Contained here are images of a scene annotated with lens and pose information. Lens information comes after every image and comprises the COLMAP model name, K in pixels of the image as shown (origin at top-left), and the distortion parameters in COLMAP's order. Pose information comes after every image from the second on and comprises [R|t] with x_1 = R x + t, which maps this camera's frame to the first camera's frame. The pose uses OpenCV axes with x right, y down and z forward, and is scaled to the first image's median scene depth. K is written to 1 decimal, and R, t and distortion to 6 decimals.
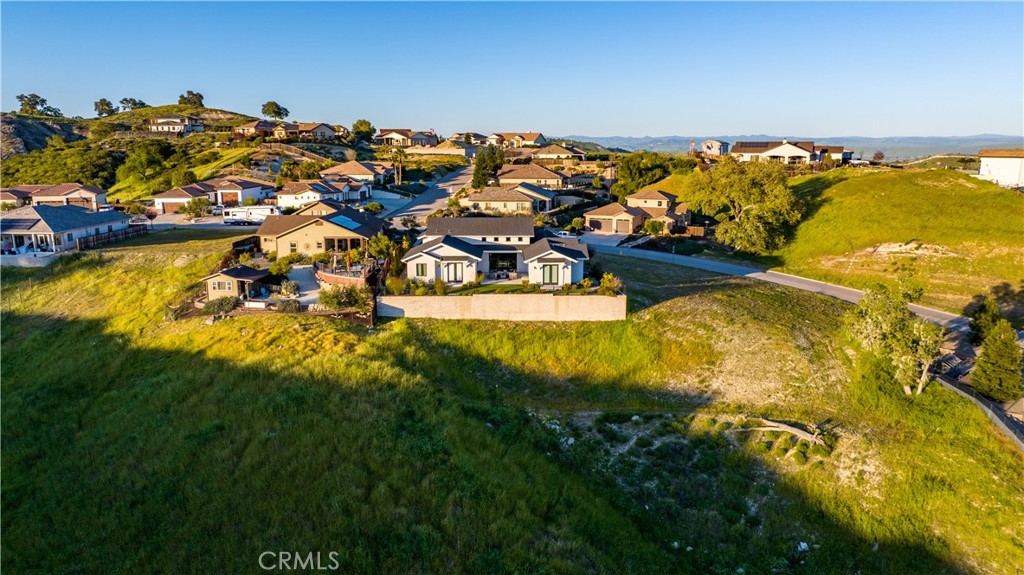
lens RADIAL K [[715.0, 0, 512.0], [0, 715.0, 287.5], [0, 0, 1]] dist [-0.001493, -0.000445]
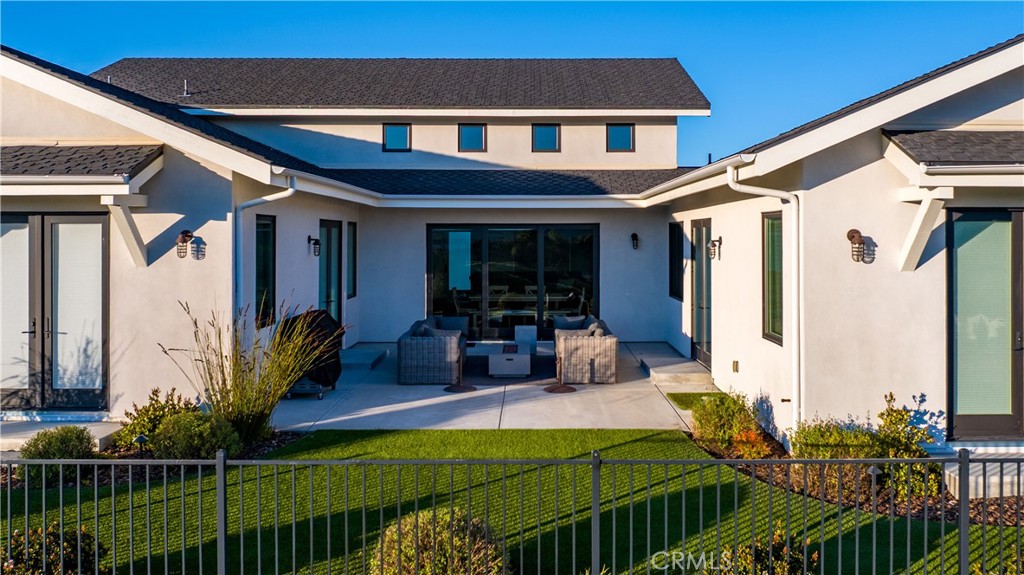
lens RADIAL K [[715.0, 0, 512.0], [0, 715.0, 287.5], [0, 0, 1]] dist [-0.001493, -0.000445]
pose [[0.999251, 0.000687, -0.038693, -0.006988], [-0.007292, 0.985271, -0.170844, -0.006875], [0.038006, 0.170998, 0.984538, 0.872677]]
